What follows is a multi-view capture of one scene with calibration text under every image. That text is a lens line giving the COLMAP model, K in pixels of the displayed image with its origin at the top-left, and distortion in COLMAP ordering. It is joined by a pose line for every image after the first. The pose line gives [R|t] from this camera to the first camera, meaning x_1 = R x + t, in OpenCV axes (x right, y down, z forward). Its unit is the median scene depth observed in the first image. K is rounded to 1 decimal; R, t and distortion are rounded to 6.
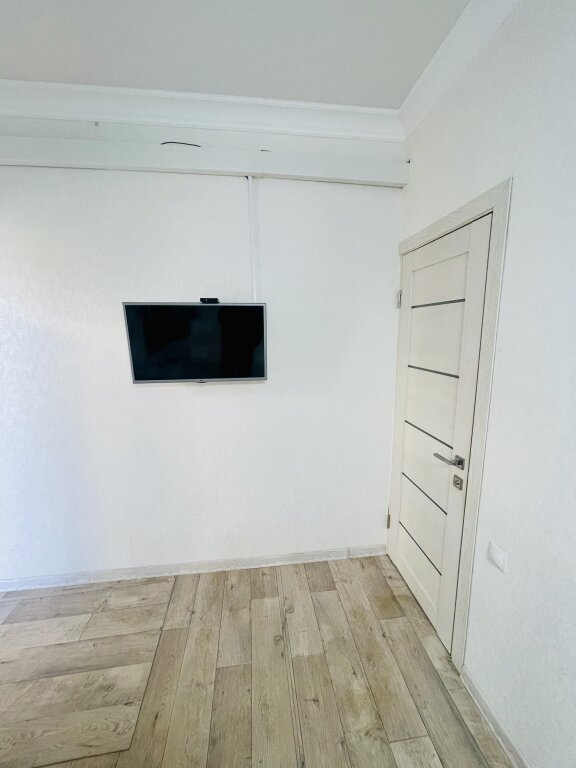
lens RADIAL K [[308.5, 0, 292.7], [0, 308.5, 384.2], [0, 0, 1]] dist [0.003035, -0.000657]
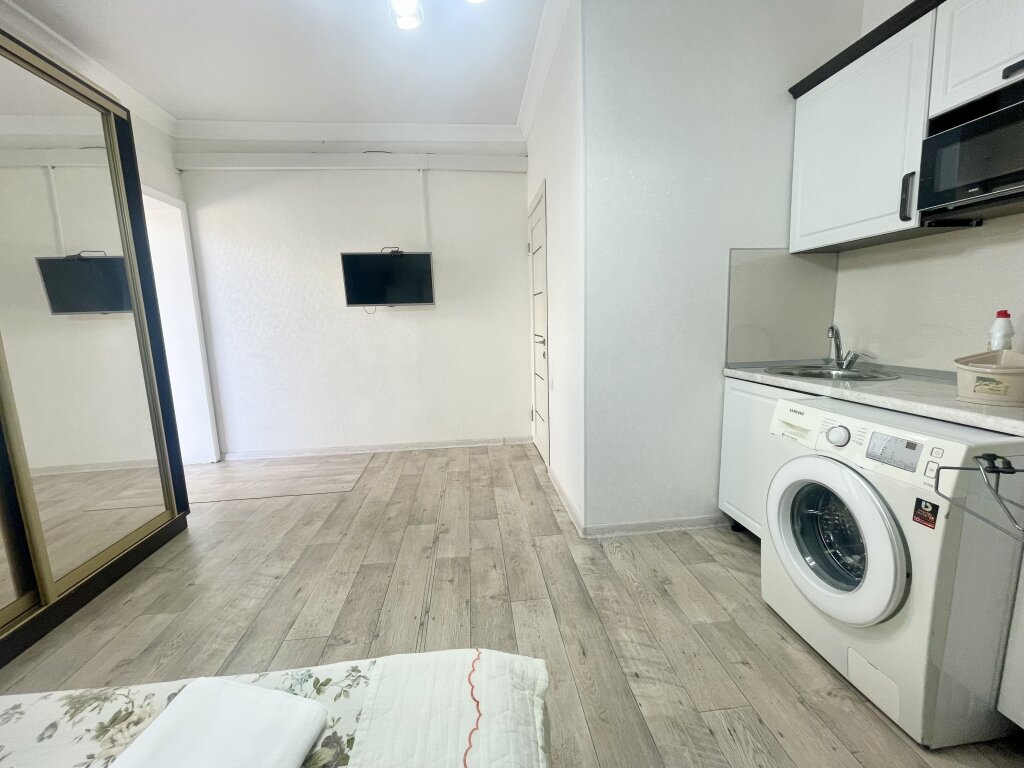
lens RADIAL K [[411.4, 0, 514.7], [0, 411.4, 374.3], [0, 0, 1]] dist [0.003035, -0.000657]
pose [[0.999539, -0.017131, -0.025068, 0.355675], [0.016524, 0.999570, -0.024221, 0.392060], [0.025472, 0.023795, 0.999392, -0.993163]]
